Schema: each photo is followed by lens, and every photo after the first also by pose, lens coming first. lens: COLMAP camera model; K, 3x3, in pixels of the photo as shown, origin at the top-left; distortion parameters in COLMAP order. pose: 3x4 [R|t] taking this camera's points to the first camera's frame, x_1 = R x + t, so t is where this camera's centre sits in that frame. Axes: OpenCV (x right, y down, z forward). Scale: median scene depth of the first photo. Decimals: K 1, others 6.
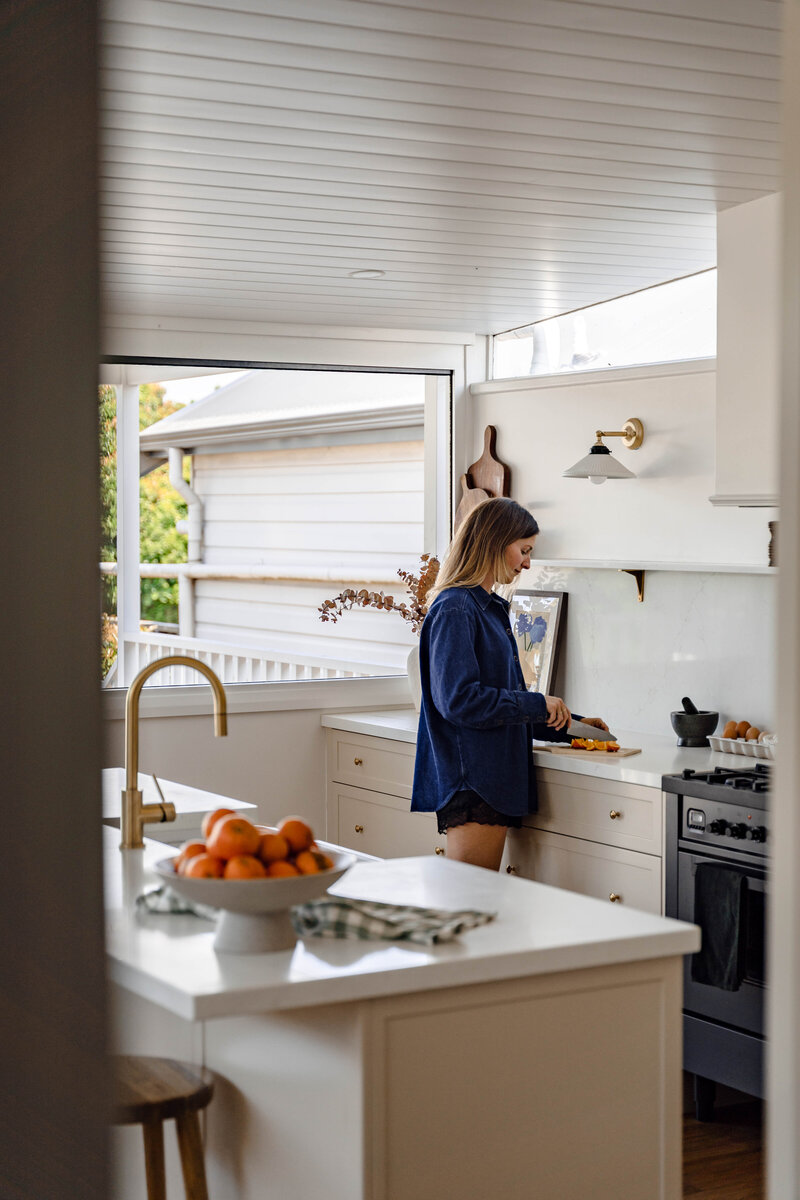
lens RADIAL K [[2067.7, 0, 400.0], [0, 2067.7, 600.0], [0, 0, 1]] dist [0.015679, 0.014509]
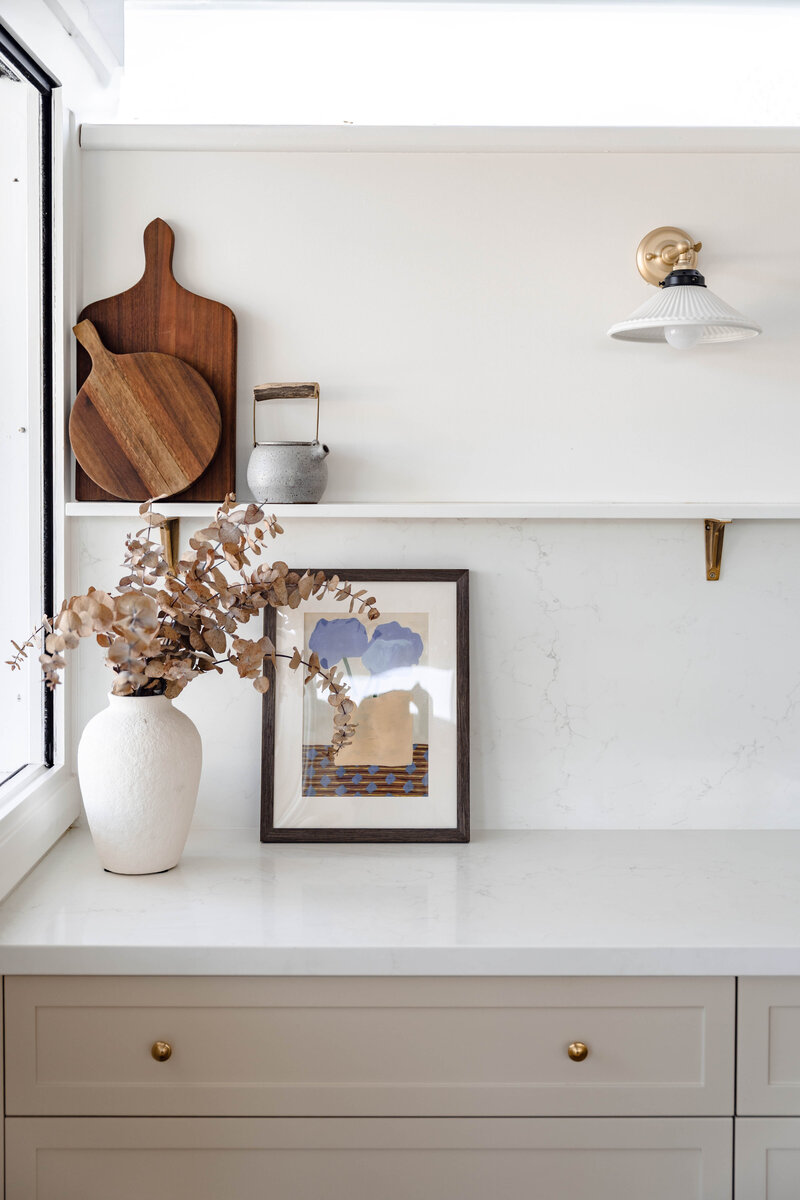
lens RADIAL K [[1439.3, 0, 400.6], [0, 1439.3, 532.4], [0, 0, 1]] dist [-0.001343, -0.002246]
pose [[0.495133, -0.032092, 0.868224, -0.222881], [0.031534, 0.999323, 0.018954, -0.019420], [-0.868245, 0.017994, 0.495810, 0.833220]]
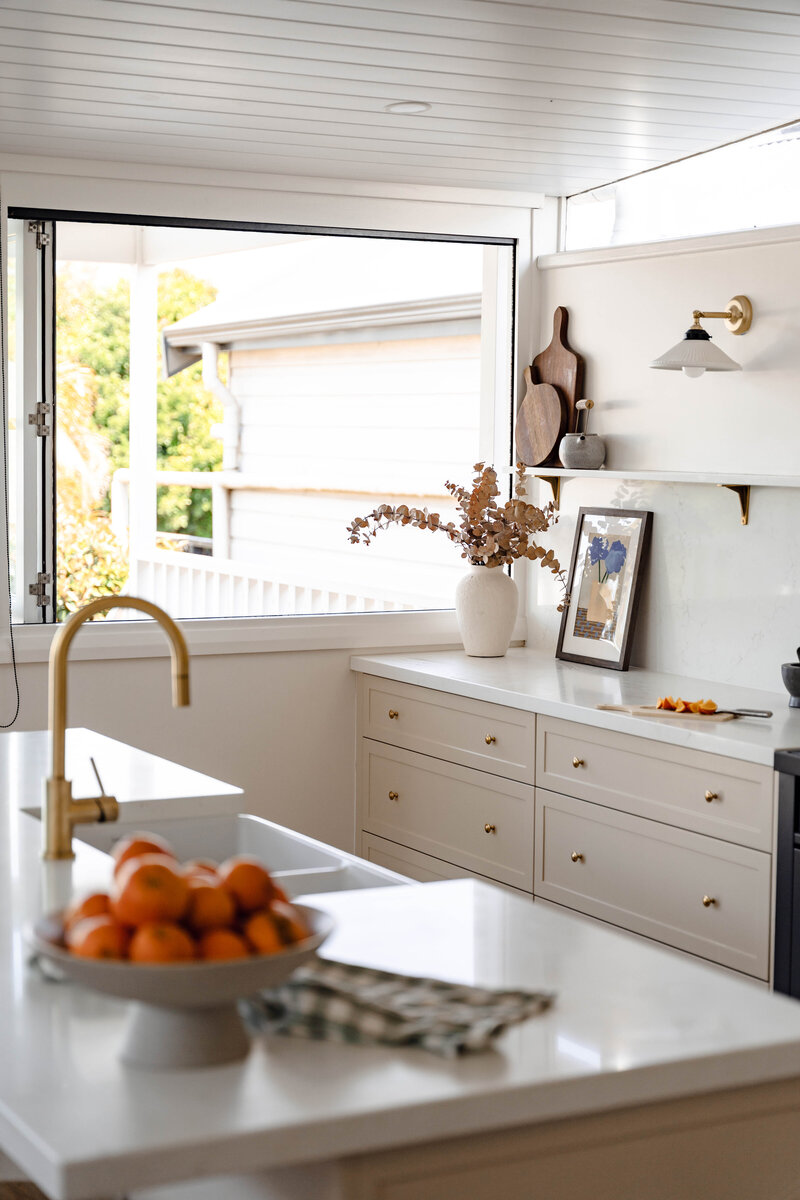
lens RADIAL K [[2123.9, 0, 400.0], [0, 2123.9, 600.0], [0, 0, 1]] dist [0.037139, -0.048288]
pose [[0.999421, 0.014251, -0.030911, 0.007877], [-0.012977, 0.999073, 0.041041, -0.002012], [0.031468, -0.040616, 0.998679, 0.158262]]
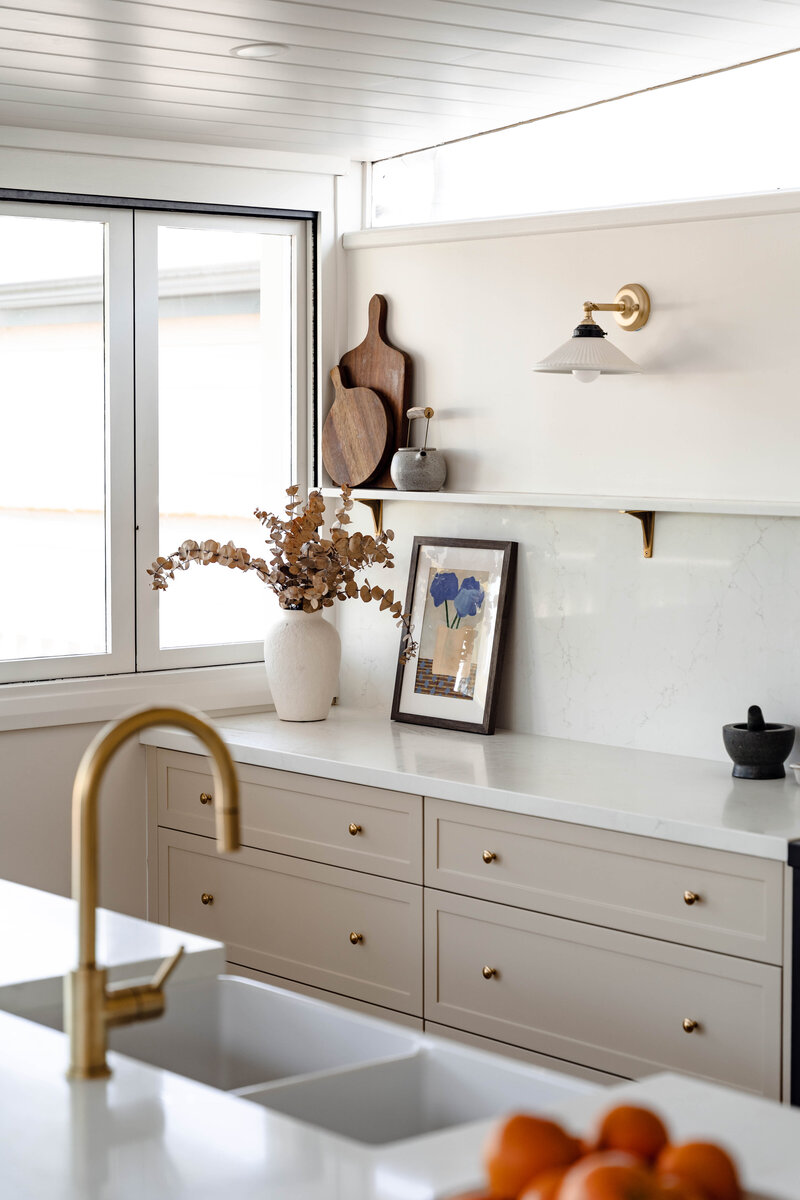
lens RADIAL K [[2370.8, 0, 400.8], [0, 2370.8, 580.1], [0, 0, 1]] dist [0.060091, 0.148212]
pose [[0.982693, -0.012422, 0.184823, -0.099056], [0.006915, 0.999514, 0.030409, -0.014923], [-0.185111, -0.028604, 0.982301, 0.240376]]
